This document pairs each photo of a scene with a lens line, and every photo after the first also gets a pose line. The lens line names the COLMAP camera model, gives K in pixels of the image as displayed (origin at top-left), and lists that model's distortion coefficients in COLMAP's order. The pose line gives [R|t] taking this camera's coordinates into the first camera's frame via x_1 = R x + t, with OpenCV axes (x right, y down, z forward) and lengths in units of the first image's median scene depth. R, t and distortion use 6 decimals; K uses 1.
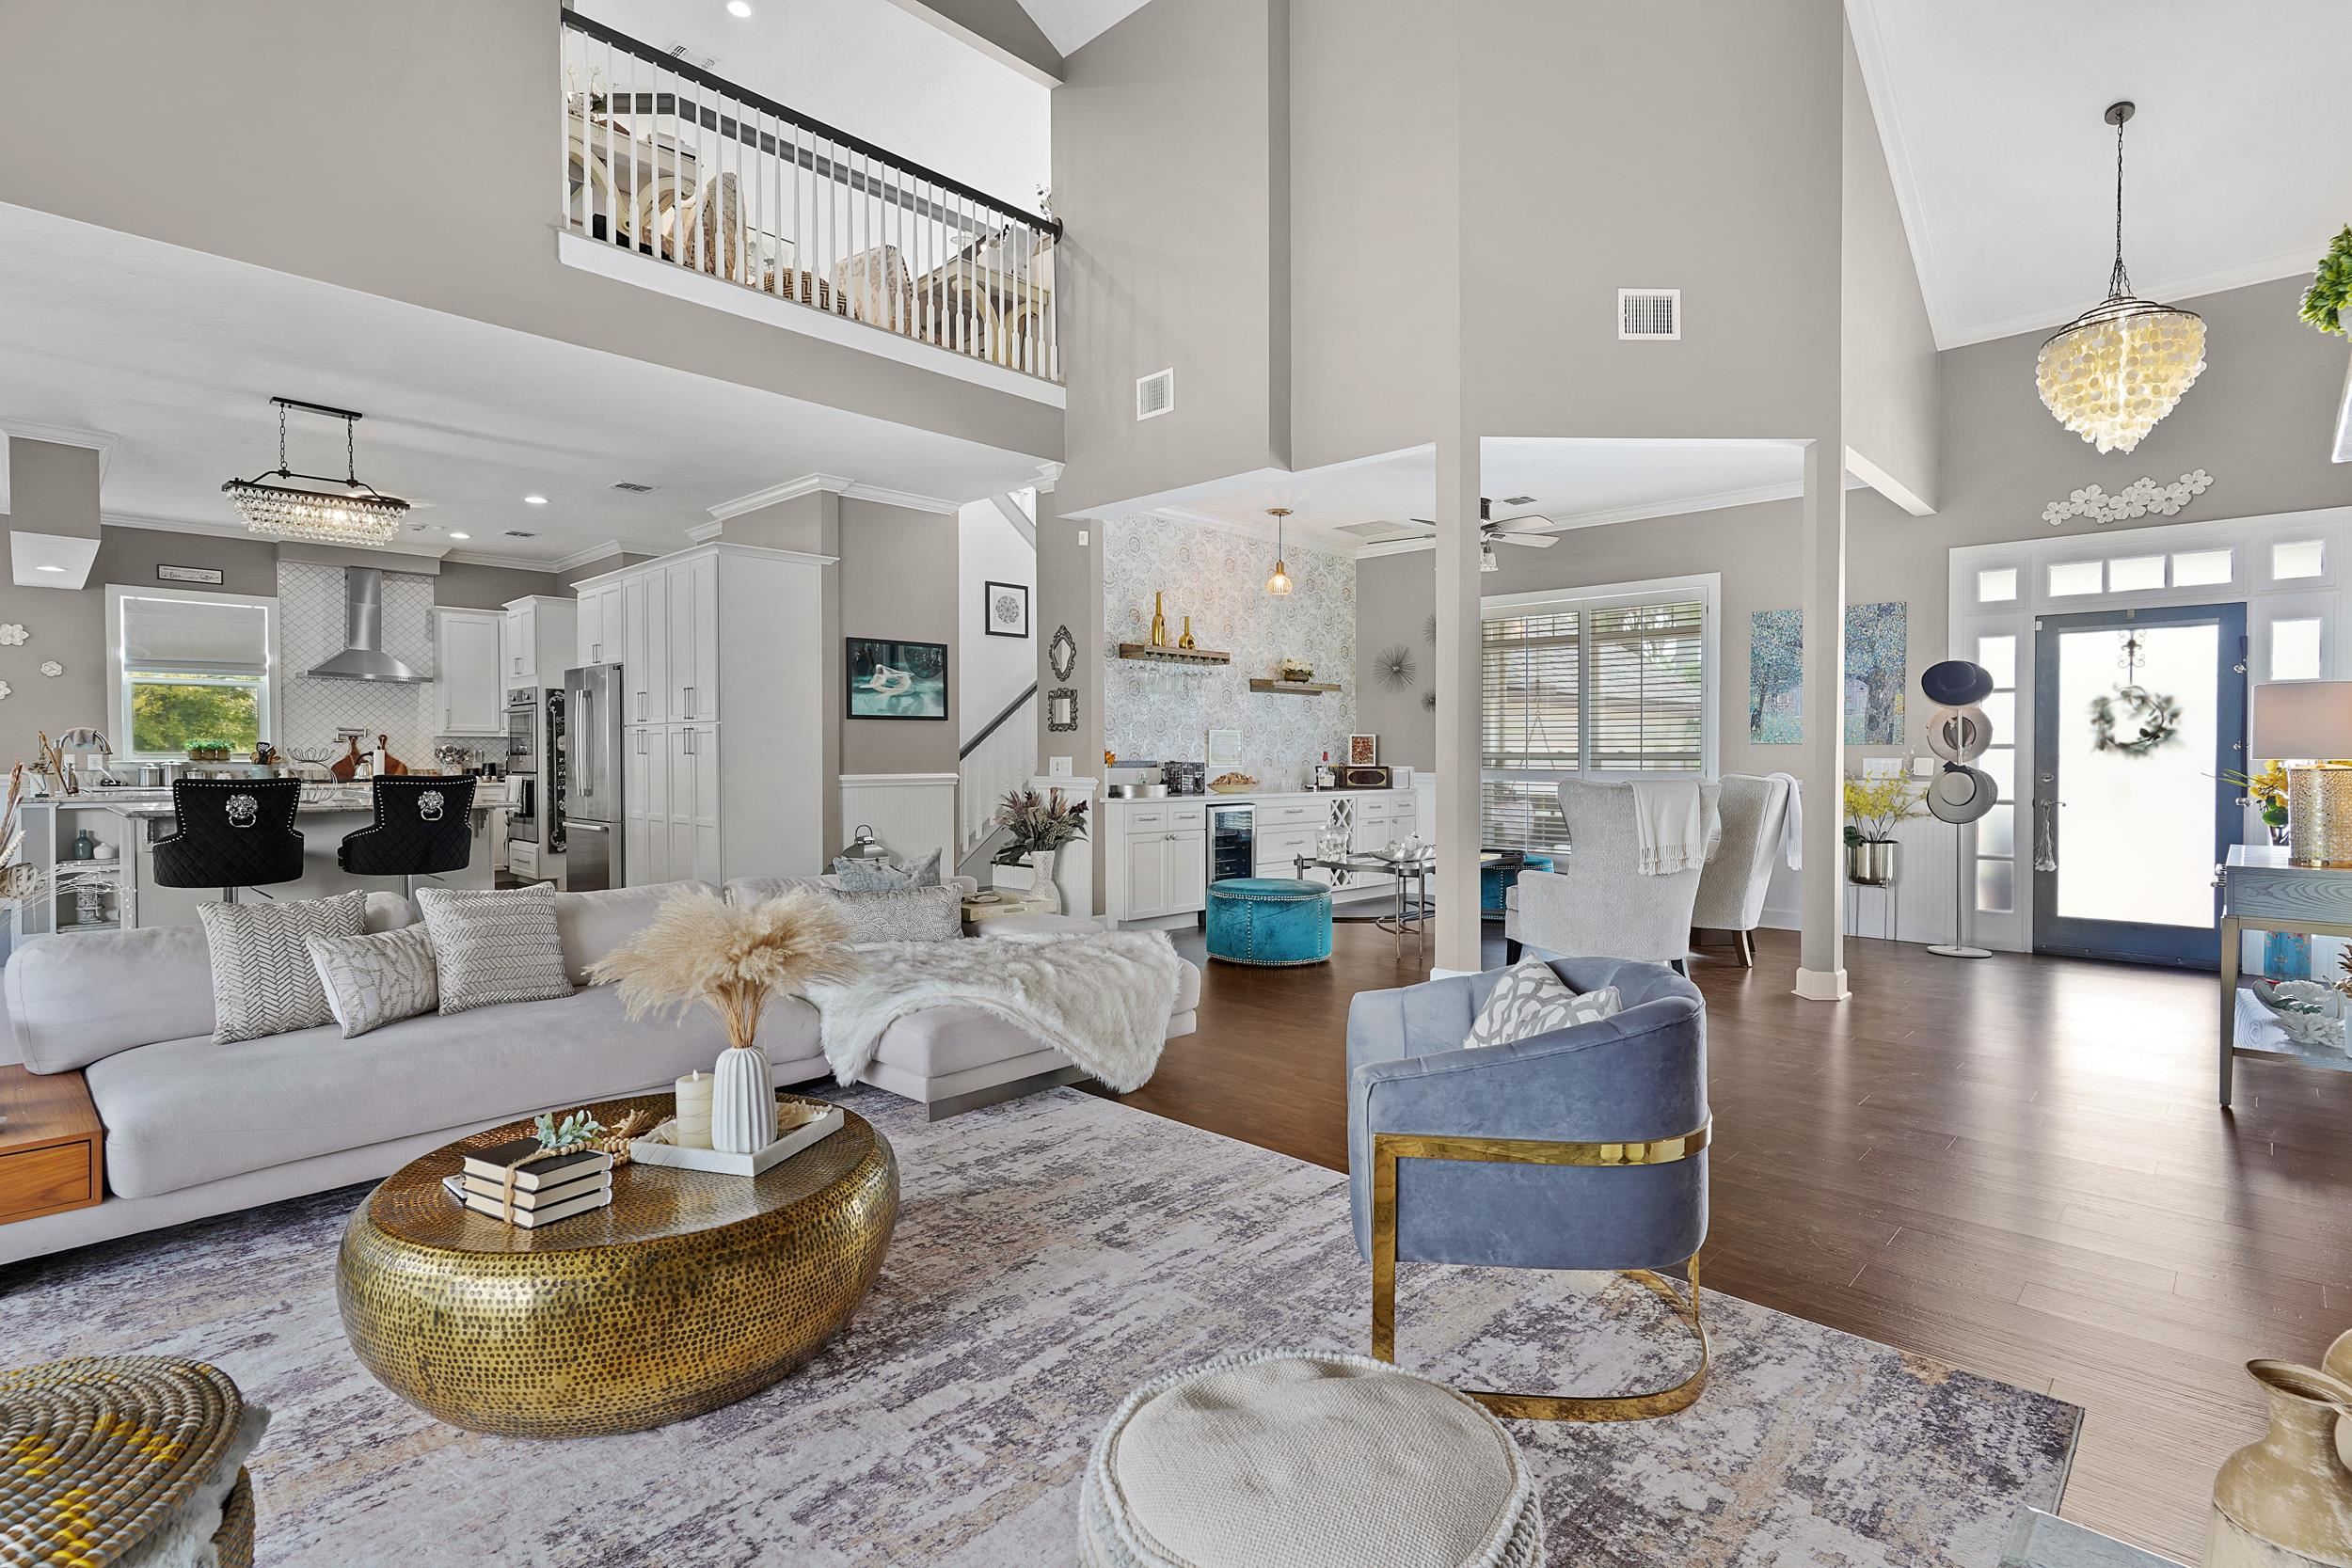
lens RADIAL K [[1114.4, 0, 1176.0], [0, 1114.4, 784.0], [0, 0, 1]] dist [0.000894, 0.000745]
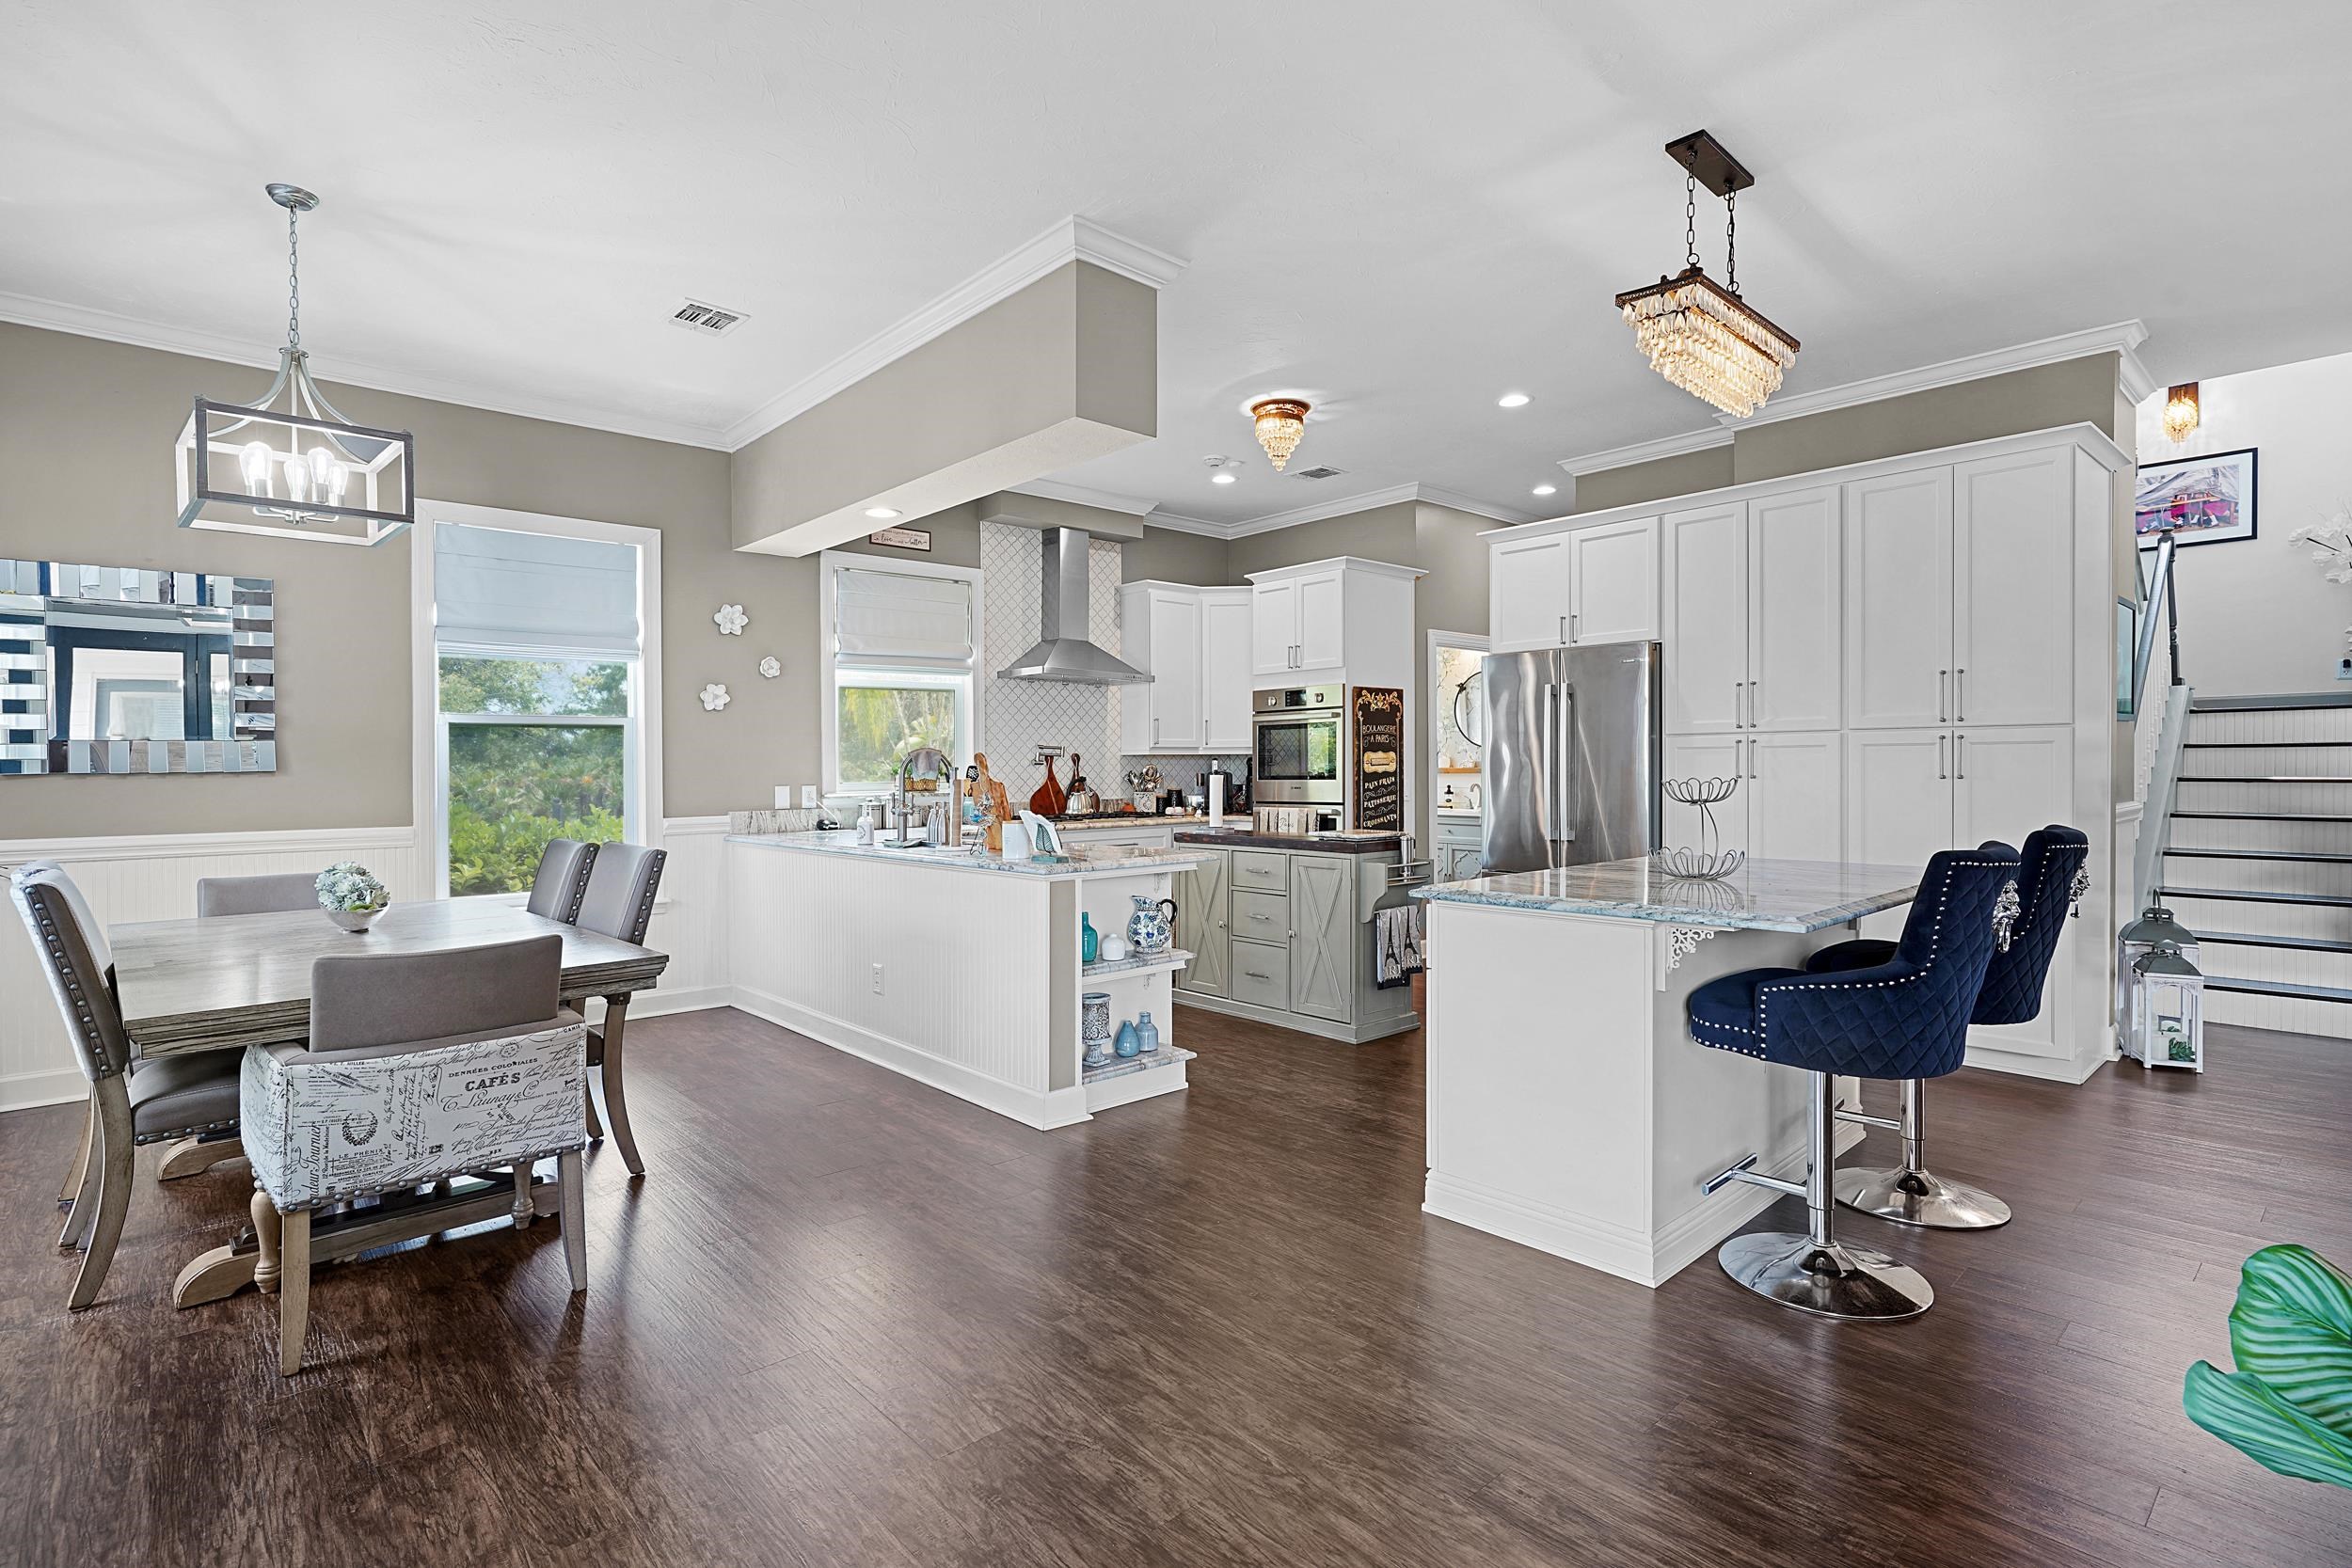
lens RADIAL K [[1087.6, 0, 1154.4], [0, 1087.6, 793.3], [0, 0, 1]] dist [-0.000085, 0.000008]
pose [[0.994664, -0.006940, -0.102934, -0.618910], [0.007032, 0.999975, 0.000525, -0.018737], [0.102928, -0.001246, 0.994688, 0.297081]]
